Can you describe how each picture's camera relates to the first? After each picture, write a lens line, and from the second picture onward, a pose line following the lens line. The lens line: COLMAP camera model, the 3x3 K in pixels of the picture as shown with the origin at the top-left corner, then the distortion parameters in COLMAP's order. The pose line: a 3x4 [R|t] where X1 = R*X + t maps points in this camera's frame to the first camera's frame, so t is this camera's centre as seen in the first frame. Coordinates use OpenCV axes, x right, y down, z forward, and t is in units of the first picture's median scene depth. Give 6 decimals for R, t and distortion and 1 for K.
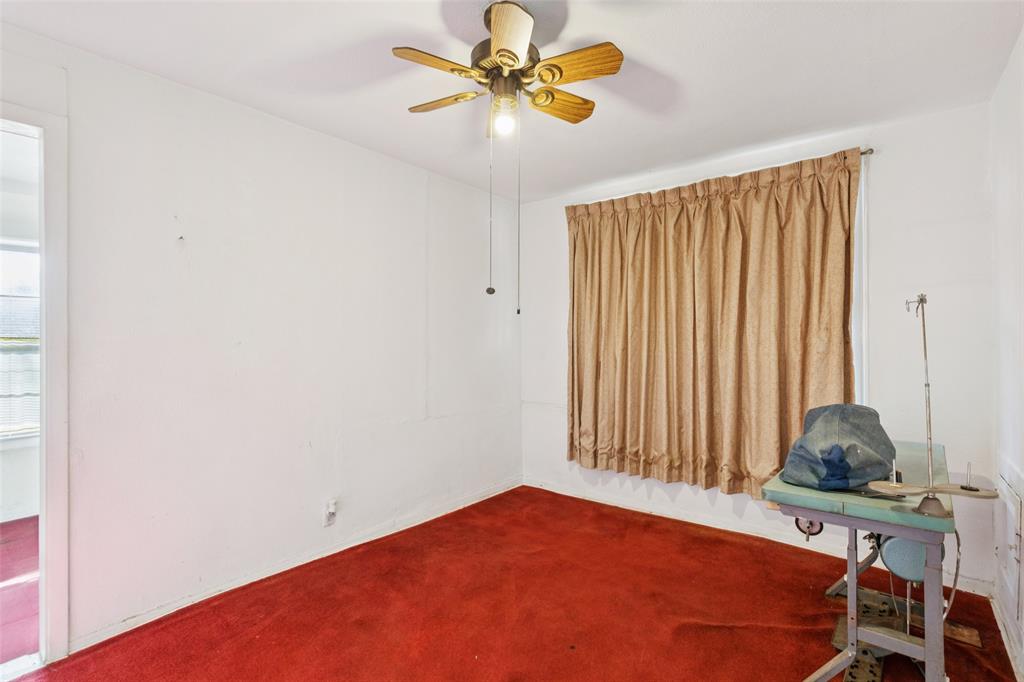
lens RADIAL K [[472.7, 0, 507.6], [0, 472.7, 344.2], [0, 0, 1]] dist [0.012960, -0.000620]
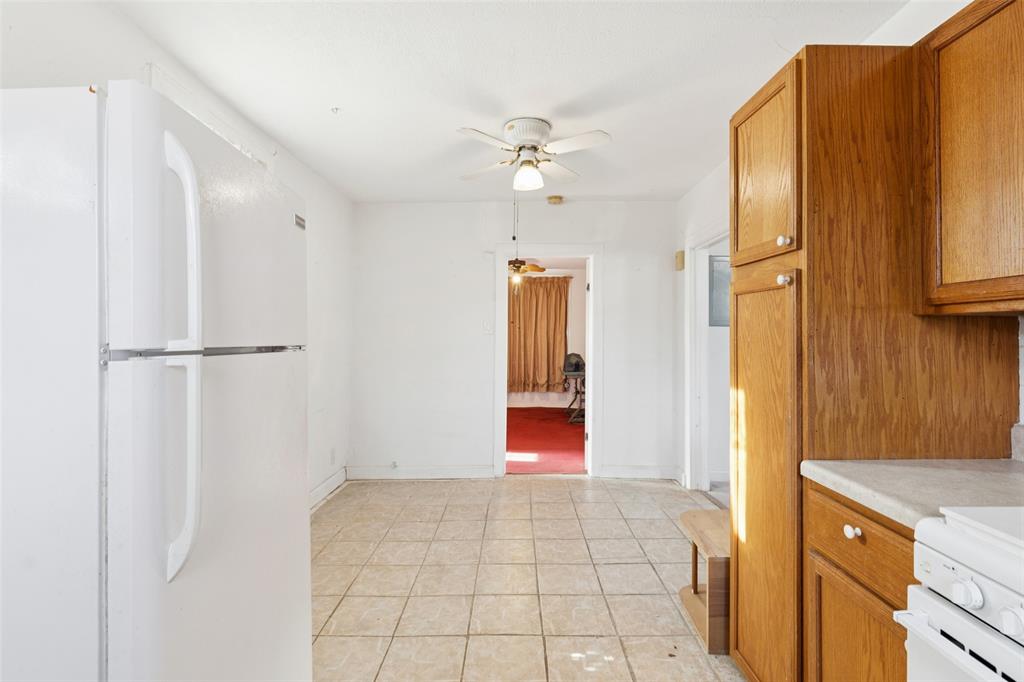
lens RADIAL K [[472.7, 0, 519.1], [0, 472.7, 335.4], [0, 0, 1]] dist [0.012960, -0.000620]
pose [[0.782661, 0.009970, 0.622368, -1.401057], [-0.004726, 0.999938, -0.010075, 0.016696], [-0.622430, 0.004944, 0.782660, -1.187491]]
